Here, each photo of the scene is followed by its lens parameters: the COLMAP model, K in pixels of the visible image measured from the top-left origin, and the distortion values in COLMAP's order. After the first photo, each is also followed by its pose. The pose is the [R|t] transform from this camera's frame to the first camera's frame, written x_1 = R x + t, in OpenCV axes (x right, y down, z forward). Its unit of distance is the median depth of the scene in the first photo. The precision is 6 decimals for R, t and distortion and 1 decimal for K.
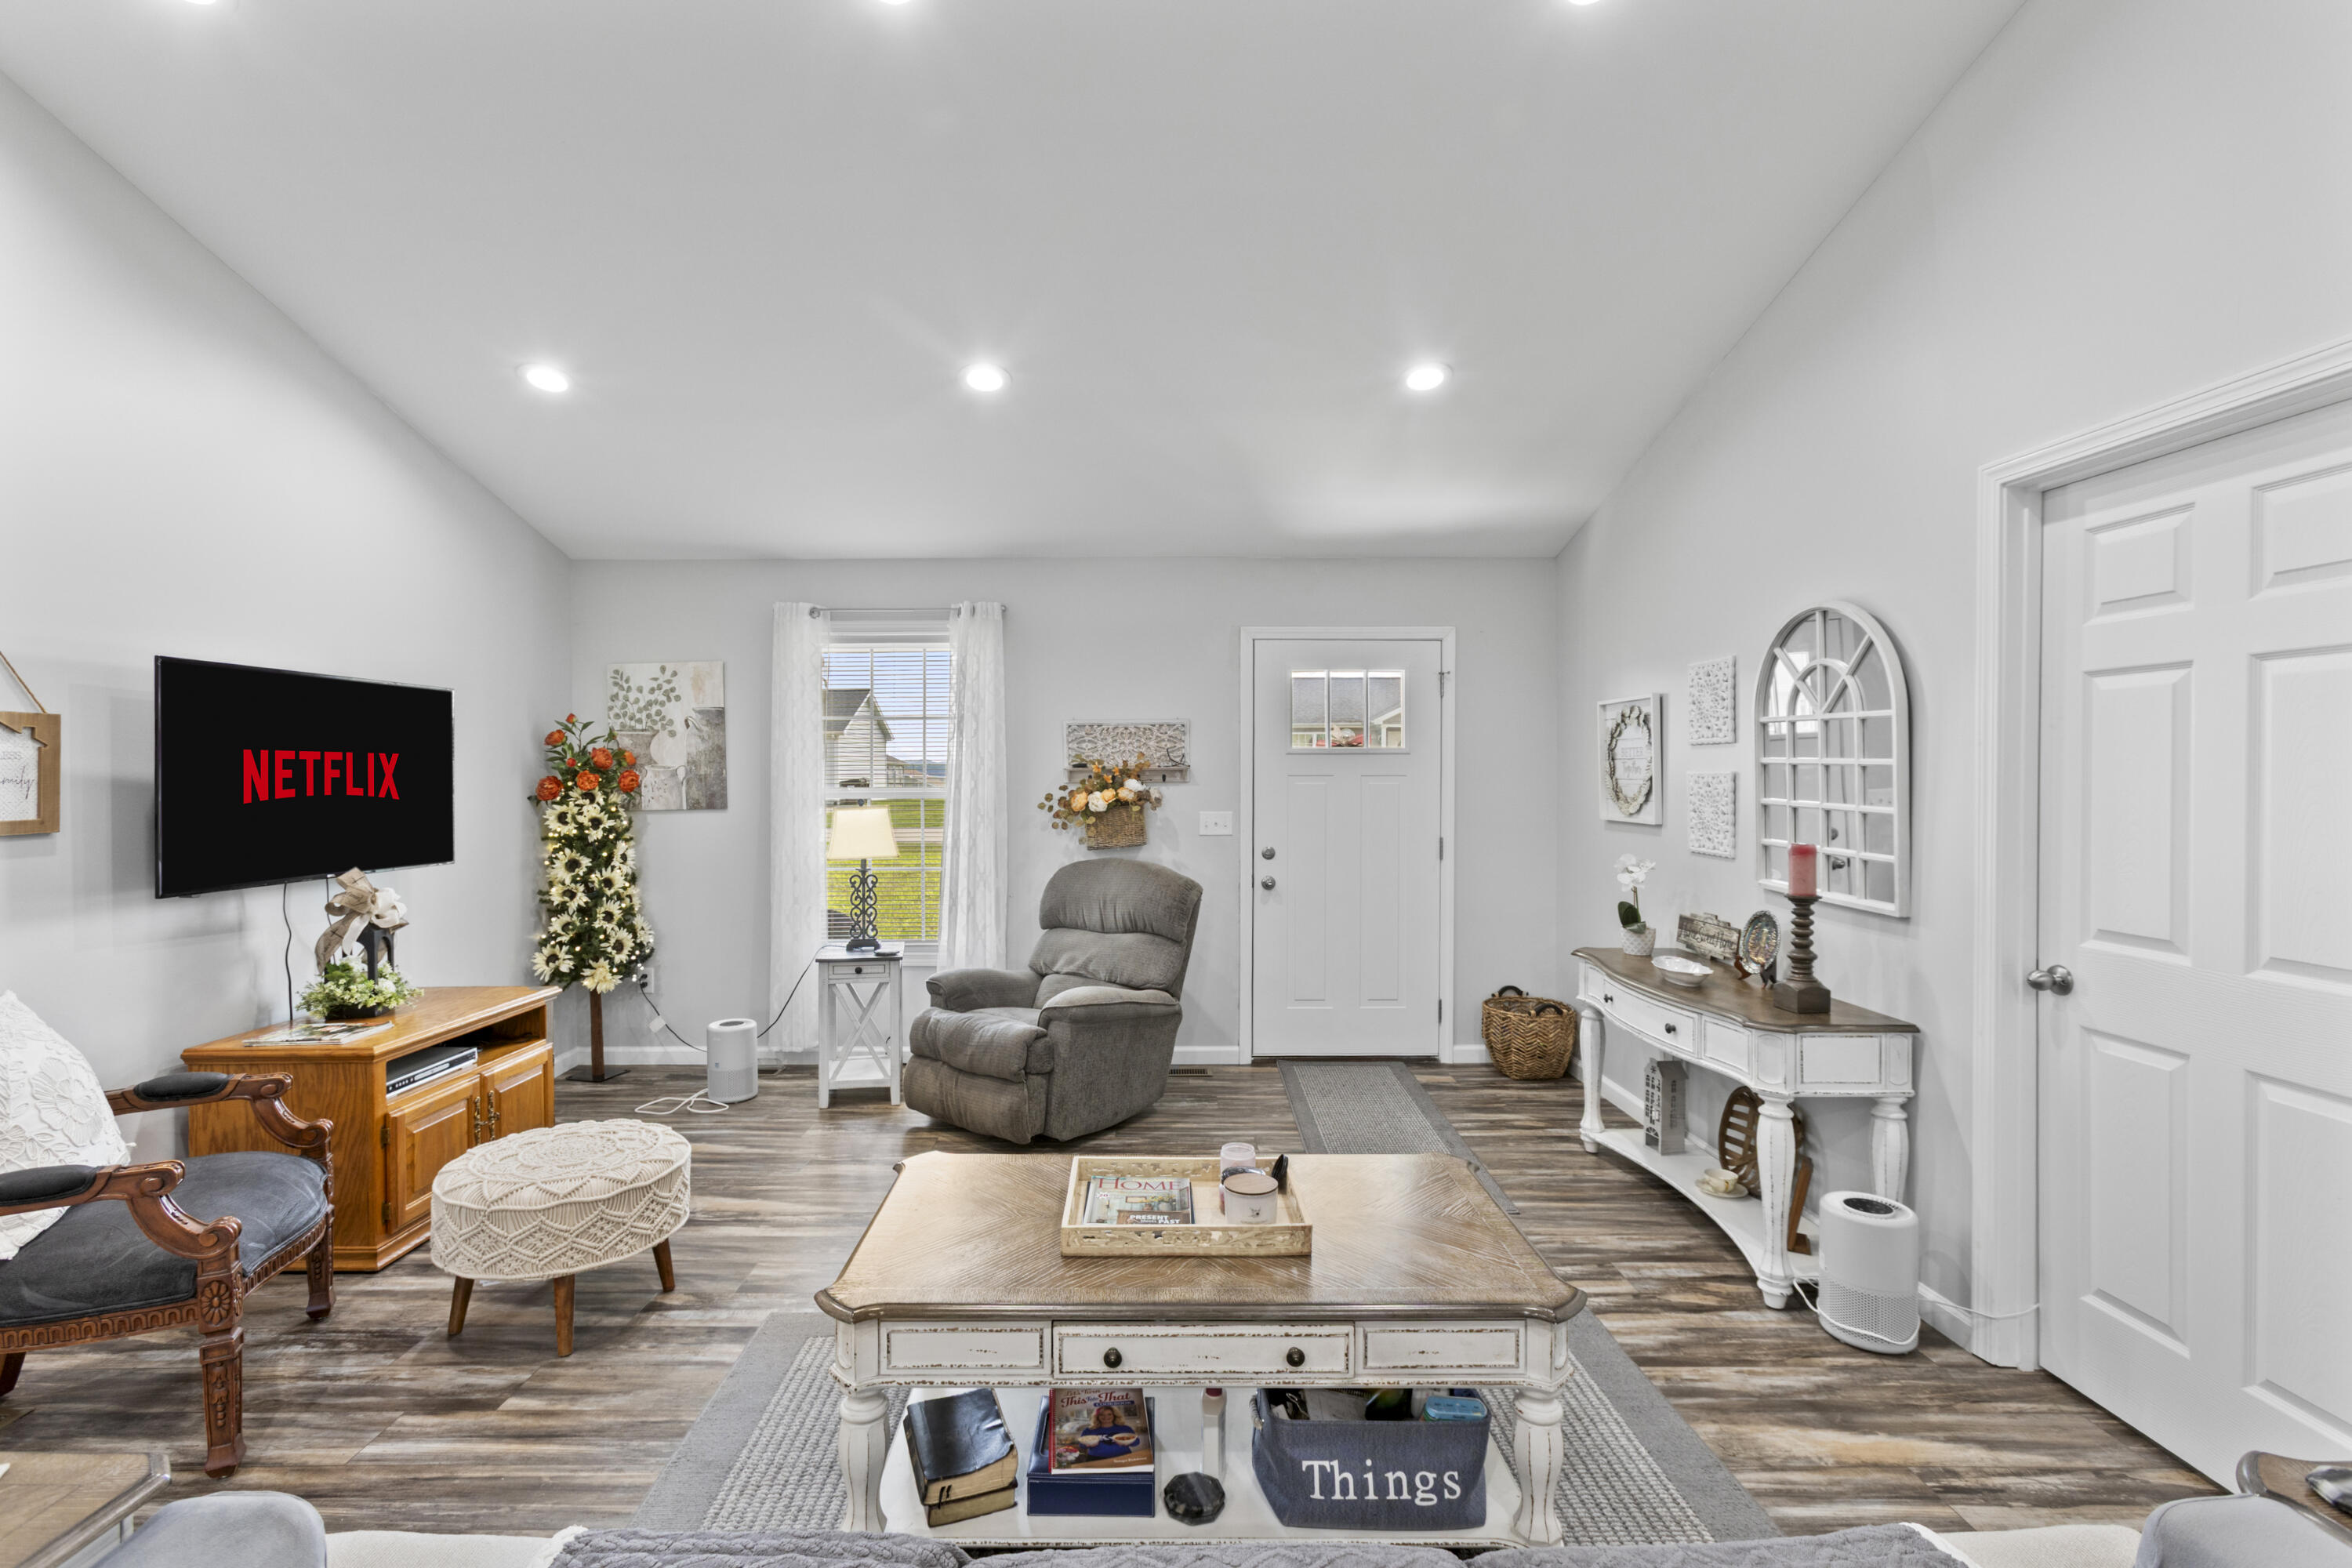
lens RADIAL K [[1067.1, 0, 1121.0], [0, 1067.1, 779.6], [0, 0, 1]] dist [-0.008302, 0.003009]
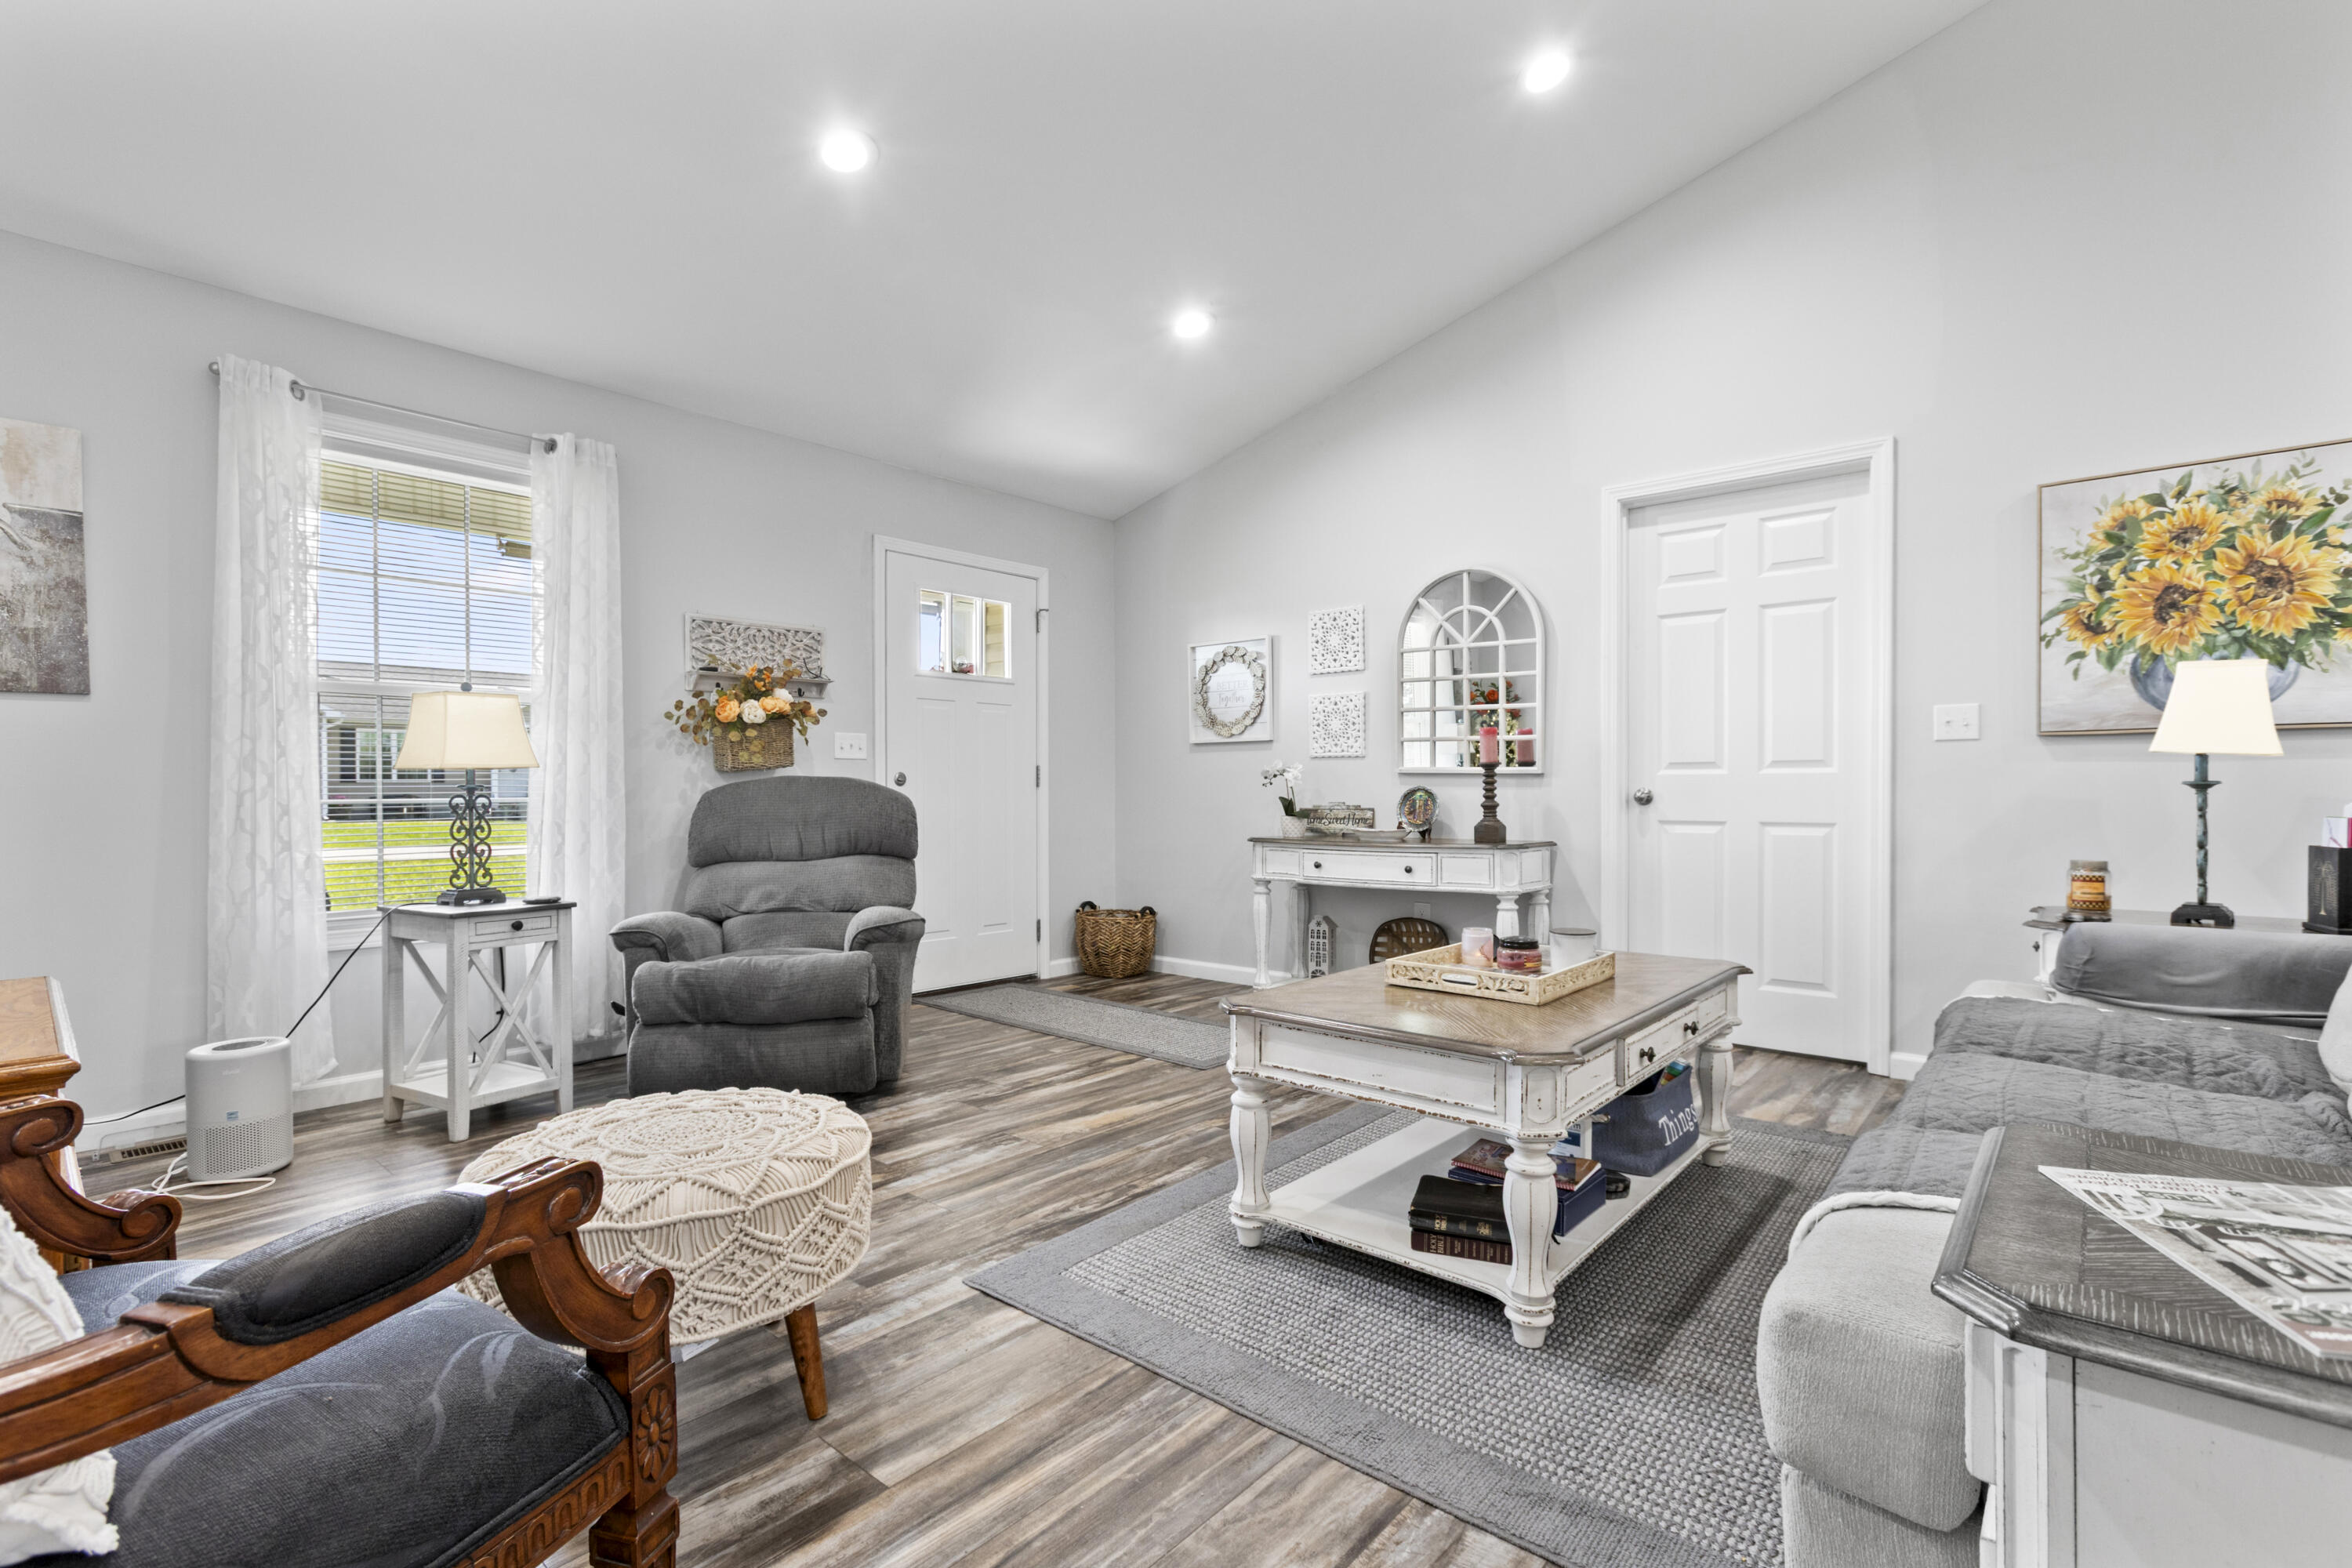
lens RADIAL K [[1067.1, 0, 1173.6], [0, 1067.1, 781.0], [0, 0, 1]] dist [-0.008302, 0.003009]
pose [[0.662228, 0.004629, 0.749289, -0.438083], [0.004545, 0.999938, -0.010194, 0.087130], [-0.749289, 0.010156, 0.662165, 0.212976]]
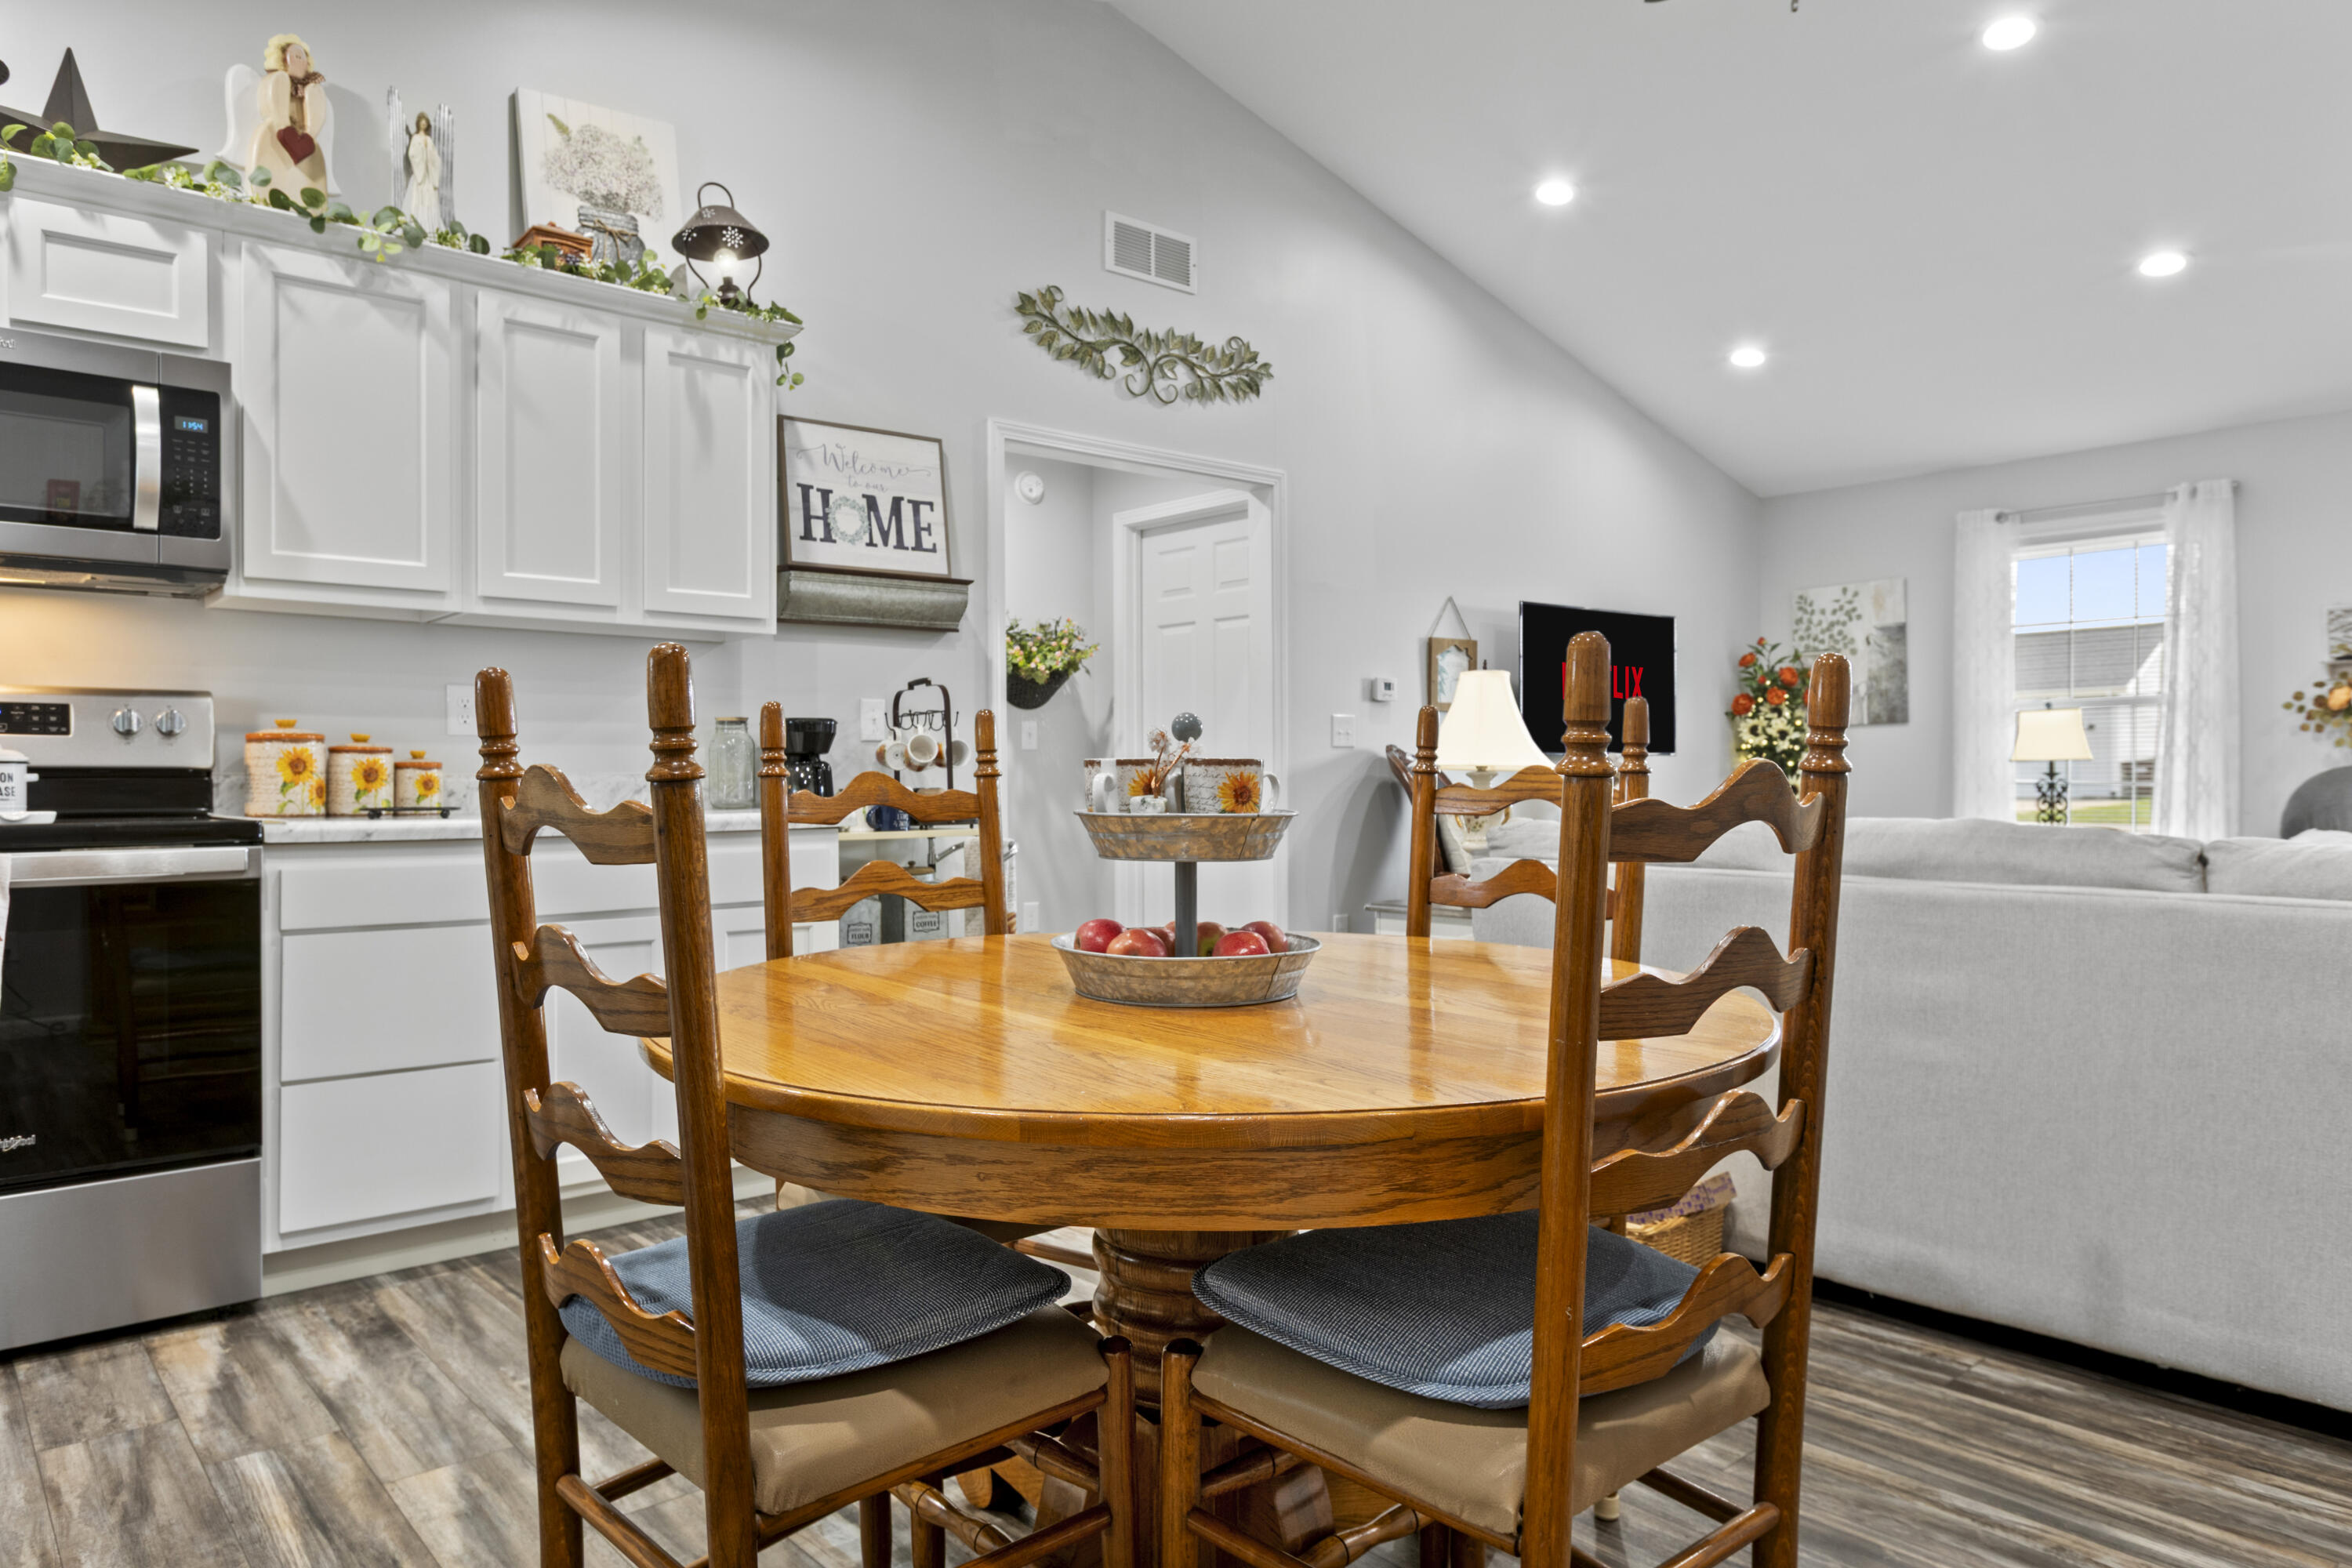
lens RADIAL K [[1490.8, 0, 1172.6], [0, 1490.8, 781.9], [0, 0, 1]] dist [0.008616, 0.000934]
pose [[0.672583, -0.001582, -0.740020, 0.227825], [0.002911, 0.999996, 0.000508, 0.087231], [0.740016, -0.002495, 0.672585, -0.512296]]
